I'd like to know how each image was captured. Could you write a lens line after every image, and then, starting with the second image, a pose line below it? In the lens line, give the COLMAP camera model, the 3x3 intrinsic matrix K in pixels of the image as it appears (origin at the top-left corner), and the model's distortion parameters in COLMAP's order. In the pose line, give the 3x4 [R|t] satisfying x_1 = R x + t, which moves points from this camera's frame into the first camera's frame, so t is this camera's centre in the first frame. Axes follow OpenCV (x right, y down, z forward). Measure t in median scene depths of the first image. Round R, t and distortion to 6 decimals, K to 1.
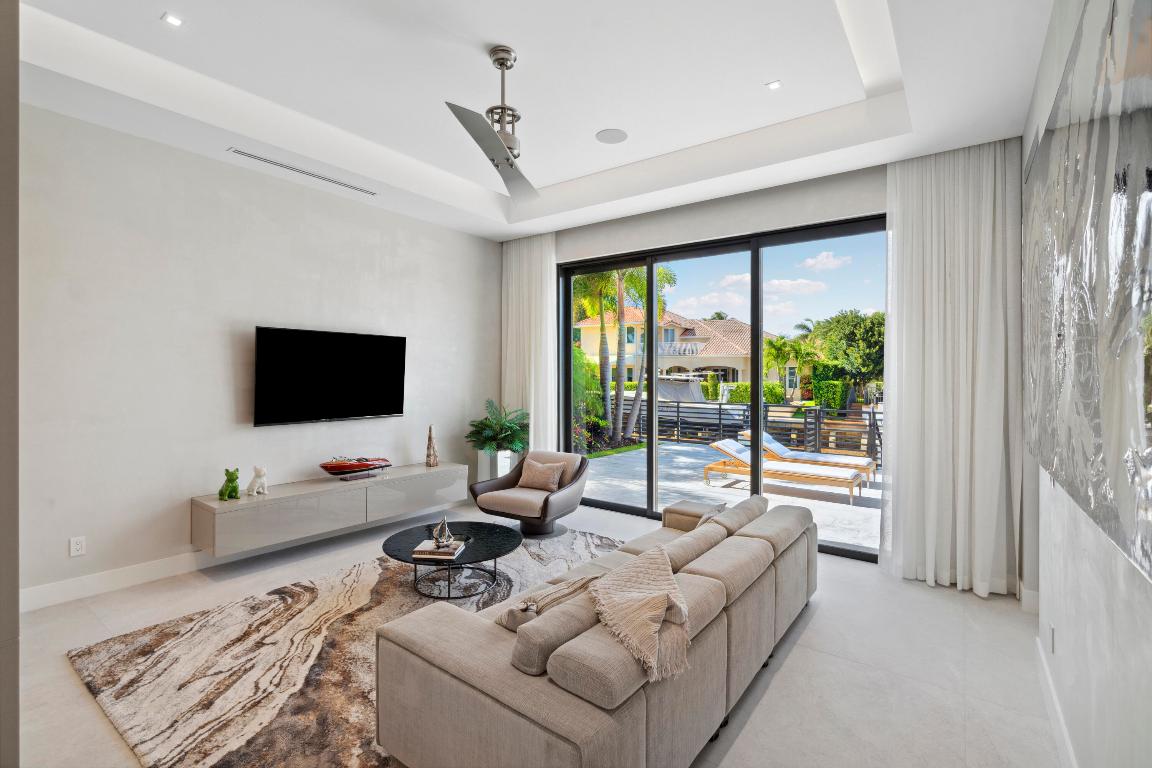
lens RADIAL K [[521.1, 0, 567.0], [0, 521.1, 377.2], [0, 0, 1]] dist [-0.001944, -0.000207]
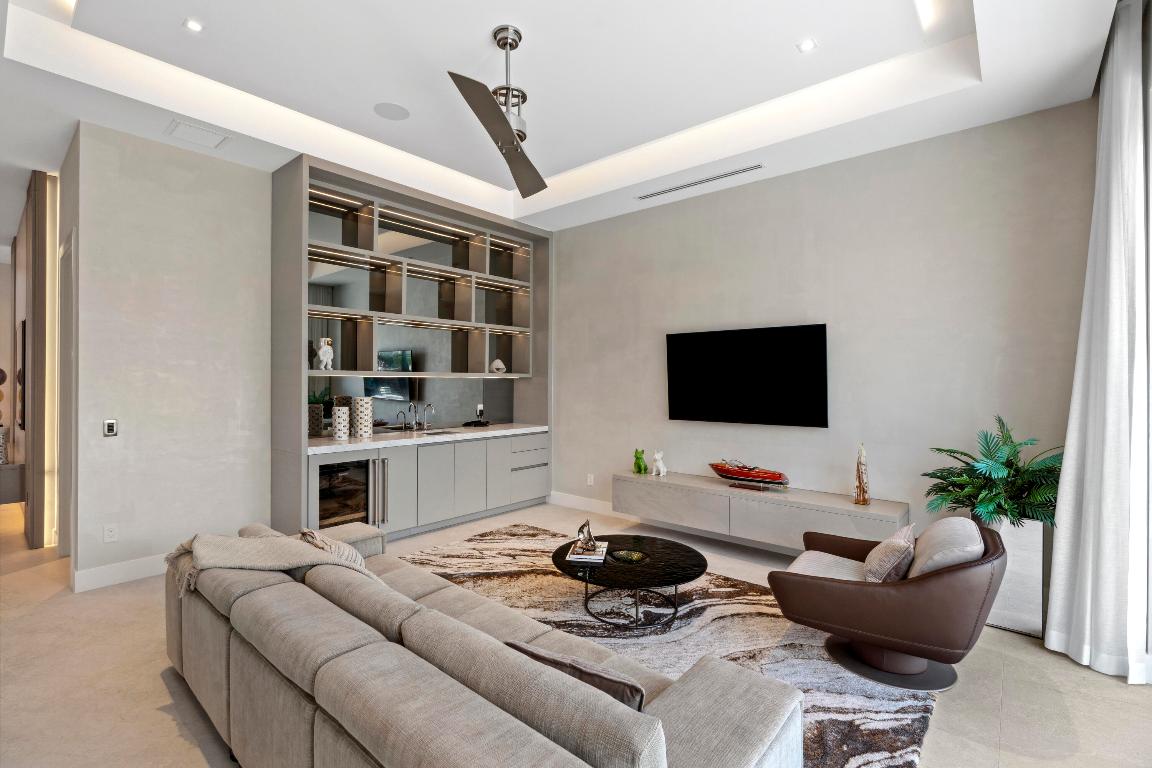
lens RADIAL K [[524.9, 0, 557.8], [0, 524.9, 385.0], [0, 0, 1]] dist [-0.000825, -0.000075]
pose [[-0.075609, 0.004038, -0.997129, 0.653041], [-0.003171, 0.999986, 0.004290, 0.013405], [0.997132, 0.003487, -0.075595, 0.901683]]
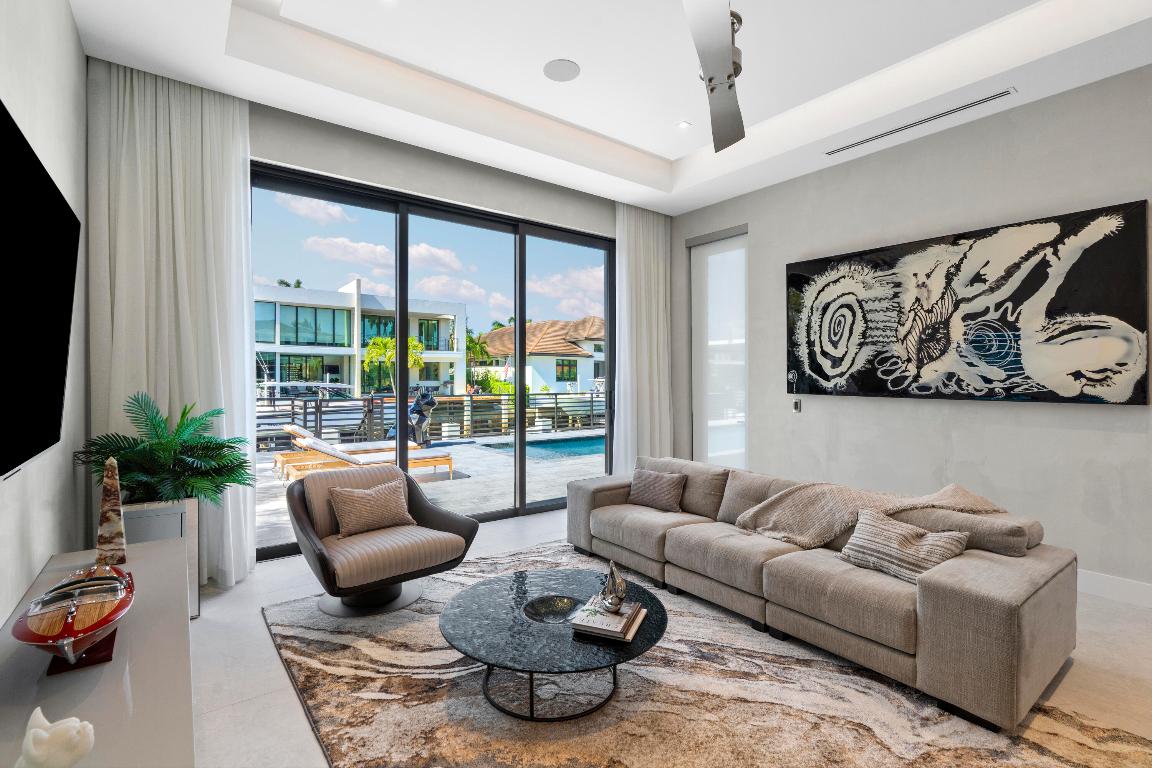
lens RADIAL K [[521.1, 0, 567.0], [0, 521.1, 377.2], [0, 0, 1]] dist [-0.001944, -0.000207]
pose [[0.276983, -0.008145, 0.960840, -0.756143], [-0.001626, 0.999959, 0.008945, 0.032599], [-0.960873, -0.004040, 0.276958, 0.778801]]
